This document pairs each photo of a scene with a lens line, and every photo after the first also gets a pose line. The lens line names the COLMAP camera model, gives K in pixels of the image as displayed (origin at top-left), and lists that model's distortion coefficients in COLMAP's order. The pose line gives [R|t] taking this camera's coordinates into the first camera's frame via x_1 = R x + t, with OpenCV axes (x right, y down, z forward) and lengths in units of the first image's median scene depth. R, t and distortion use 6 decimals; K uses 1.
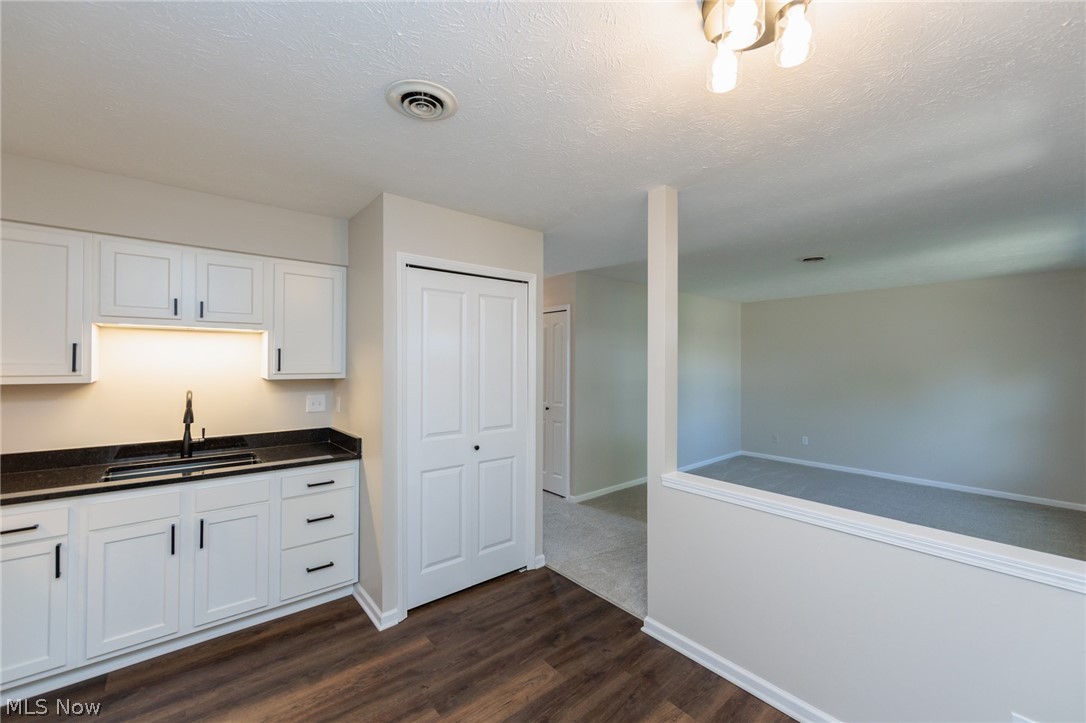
lens RADIAL K [[429.6, 0, 545.1], [0, 429.6, 362.1], [0, 0, 1]] dist [-0.008329, 0.001570]
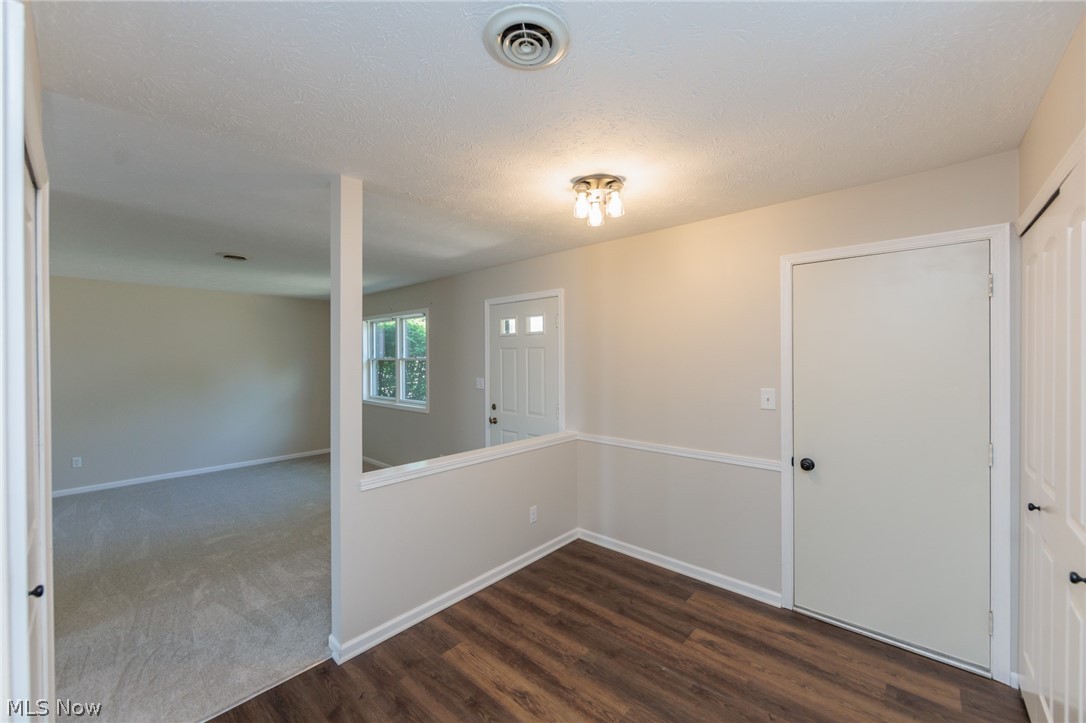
lens RADIAL K [[429.6, 0, 543.6], [0, 429.6, 356.6], [0, 0, 1]] dist [-0.008329, 0.001570]
pose [[-0.143451, -0.003727, 0.989650, -0.692964], [0.007859, 0.999957, 0.004905, -0.018827], [-0.989626, 0.008482, -0.143415, 0.676966]]
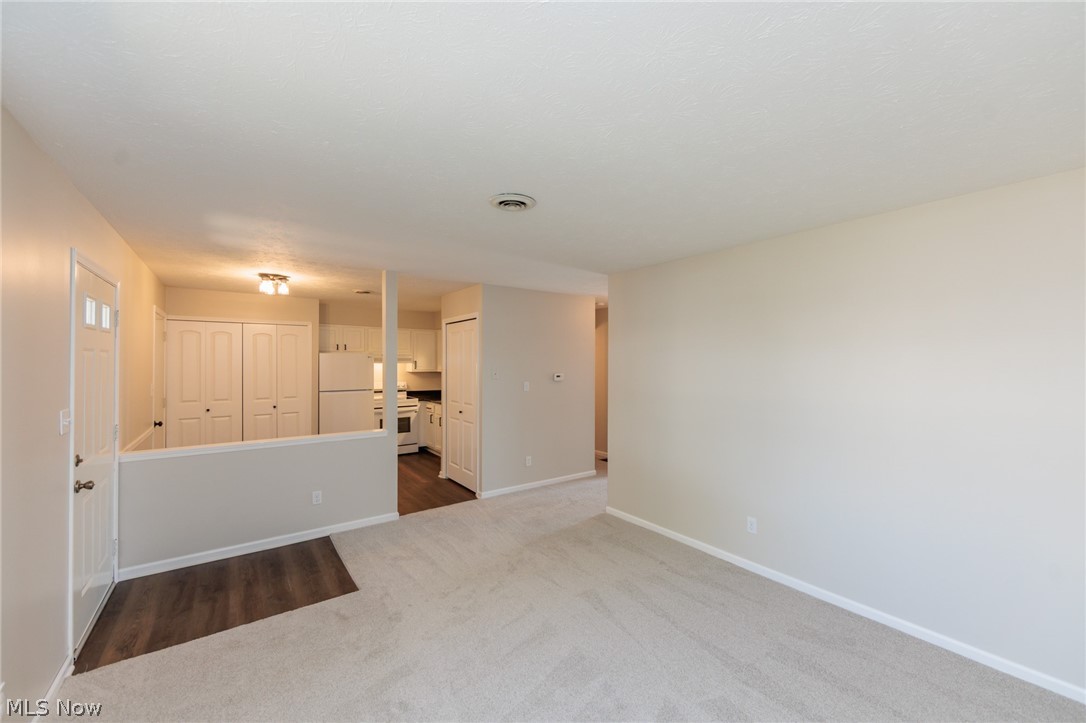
lens RADIAL K [[429.6, 0, 543.6], [0, 429.6, 358.2], [0, 0, 1]] dist [-0.008329, 0.001570]
pose [[-0.064593, -0.013329, -0.997823, 1.945472], [-0.002177, 0.999910, -0.013216, -0.014550], [0.997909, 0.001319, -0.064616, 1.687432]]
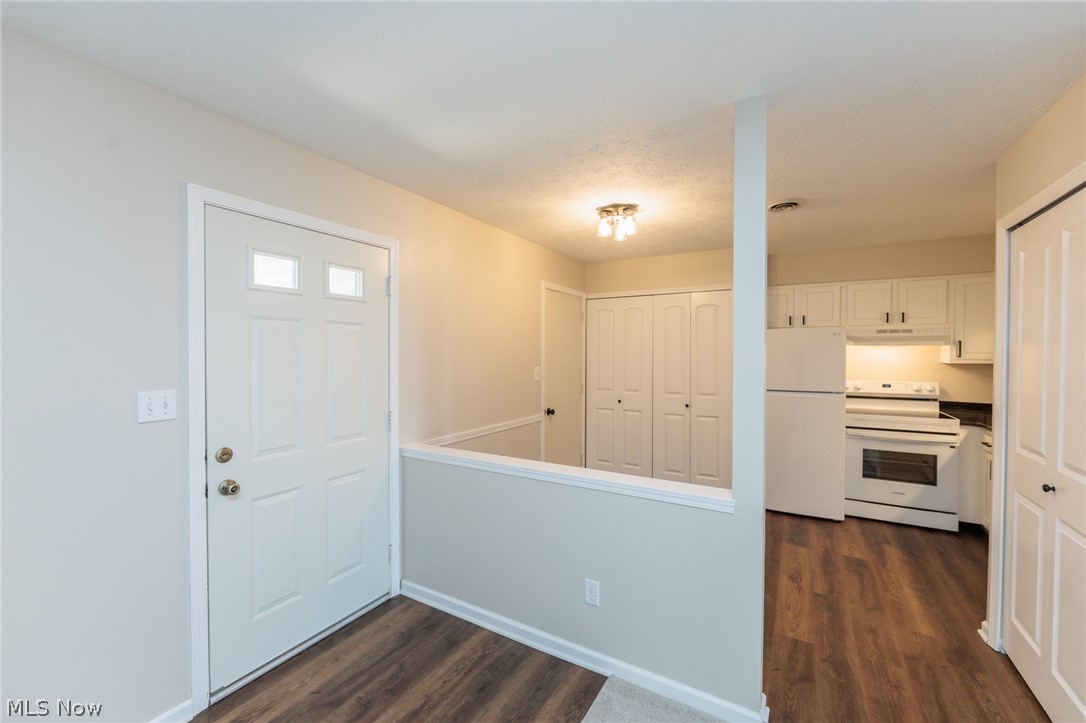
lens RADIAL K [[429.6, 0, 546.3], [0, 429.6, 361.6], [0, 0, 1]] dist [-0.008329, 0.001570]
pose [[-0.942354, 0.000265, -0.334617, 0.798285], [-0.006859, 0.999774, 0.020110, 0.017243], [0.334547, 0.021246, -0.942140, 1.495600]]
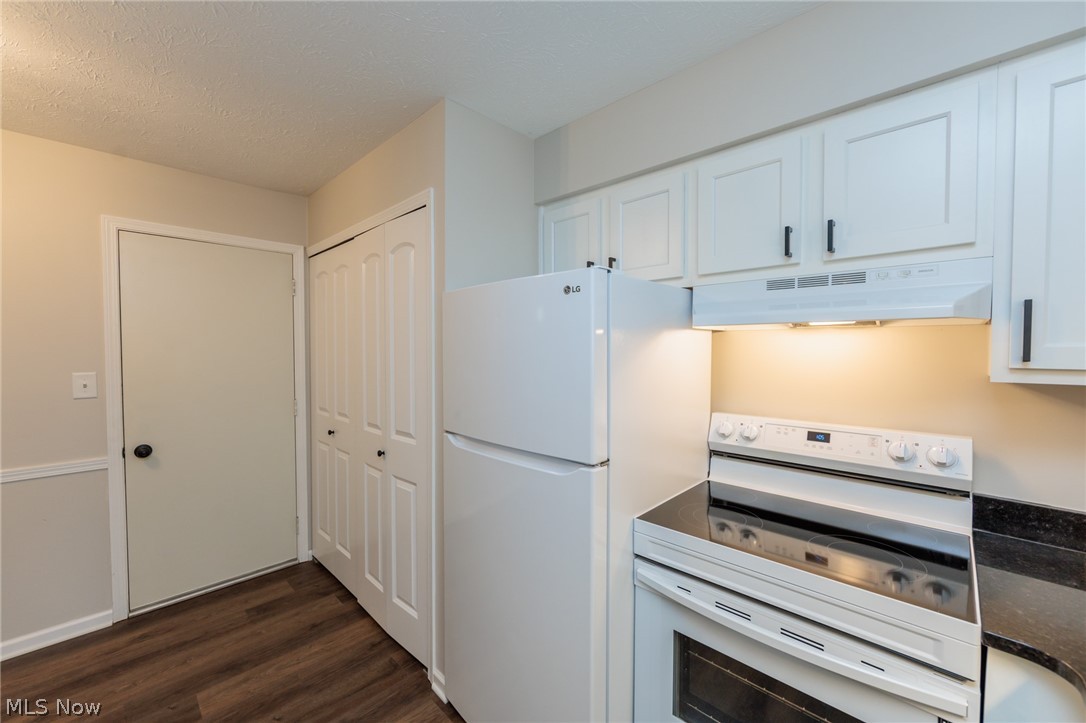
lens RADIAL K [[429.6, 0, 543.3], [0, 429.6, 358.4], [0, 0, 1]] dist [-0.008329, 0.001570]
pose [[-0.994816, -0.003068, -0.101642, -0.558459], [-0.006070, 0.999554, 0.029237, 0.009804], [0.101507, 0.029702, -0.994391, 0.931699]]
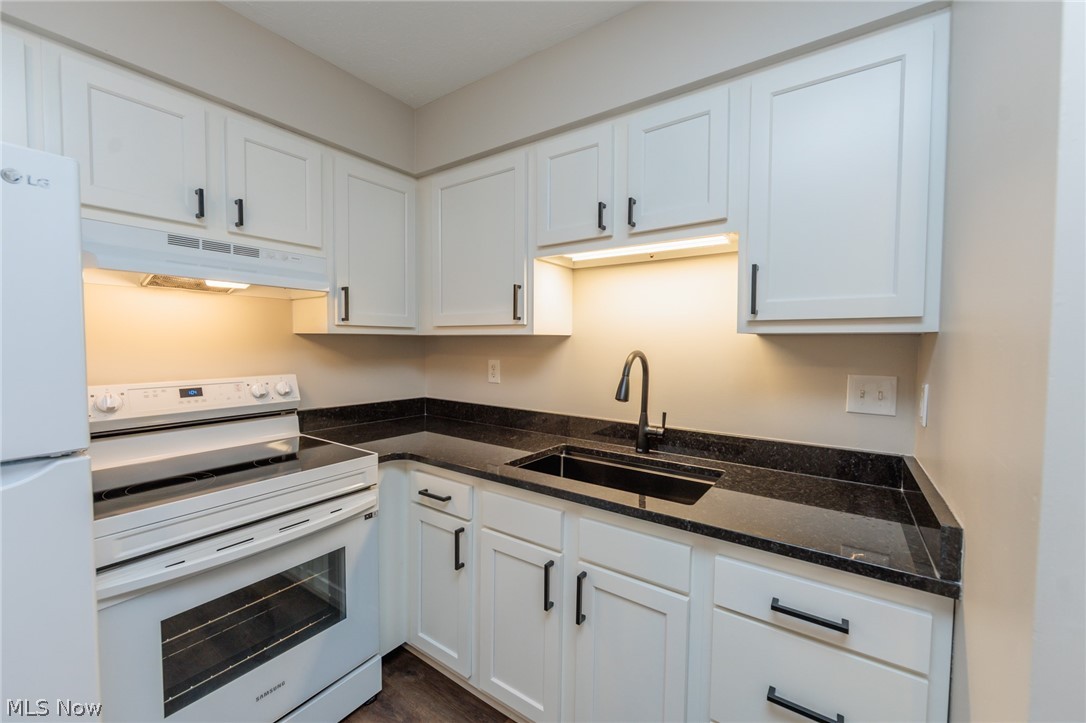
lens RADIAL K [[429.6, 0, 542.1], [0, 429.6, 358.4], [0, 0, 1]] dist [-0.008329, 0.001570]
pose [[0.259534, 0.030430, -0.965255, -0.251120], [-0.007734, 0.999537, 0.029431, 0.061929], [0.965703, -0.000173, 0.259649, 0.714123]]
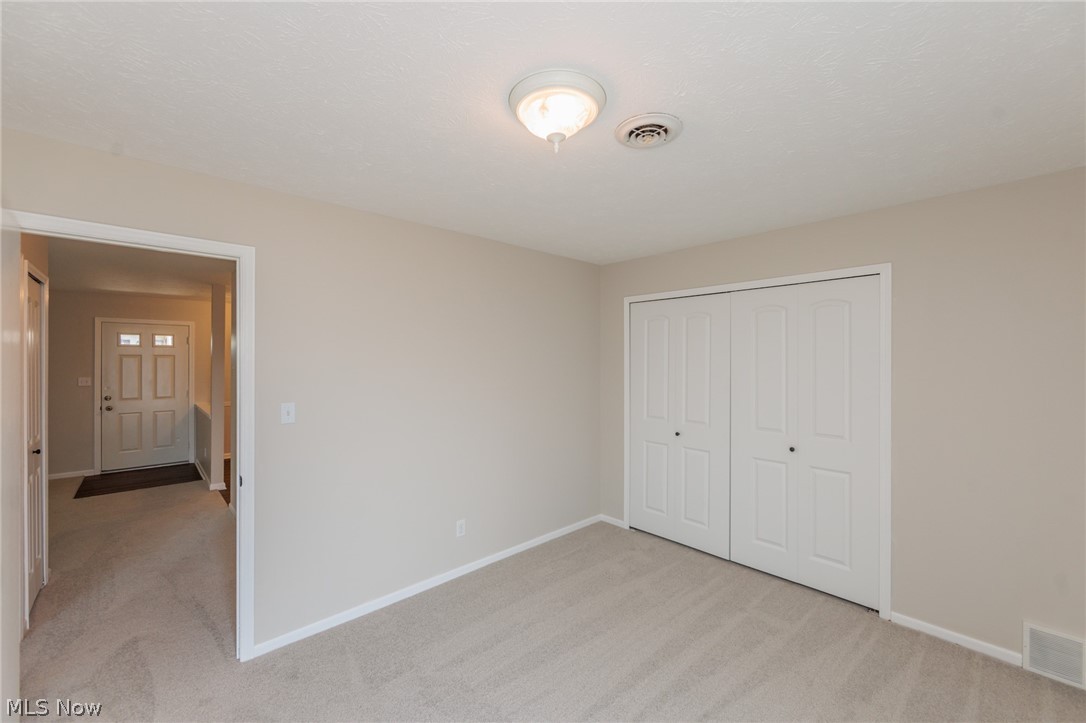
lens RADIAL K [[429.6, 0, 546.4], [0, 429.6, 358.1], [0, 0, 1]] dist [-0.008329, 0.001570]
pose [[-0.997397, -0.004050, -0.071988, -1.198556], [-0.003559, 0.999970, -0.006946, -0.018912], [0.072014, -0.006672, -0.997381, 3.177717]]
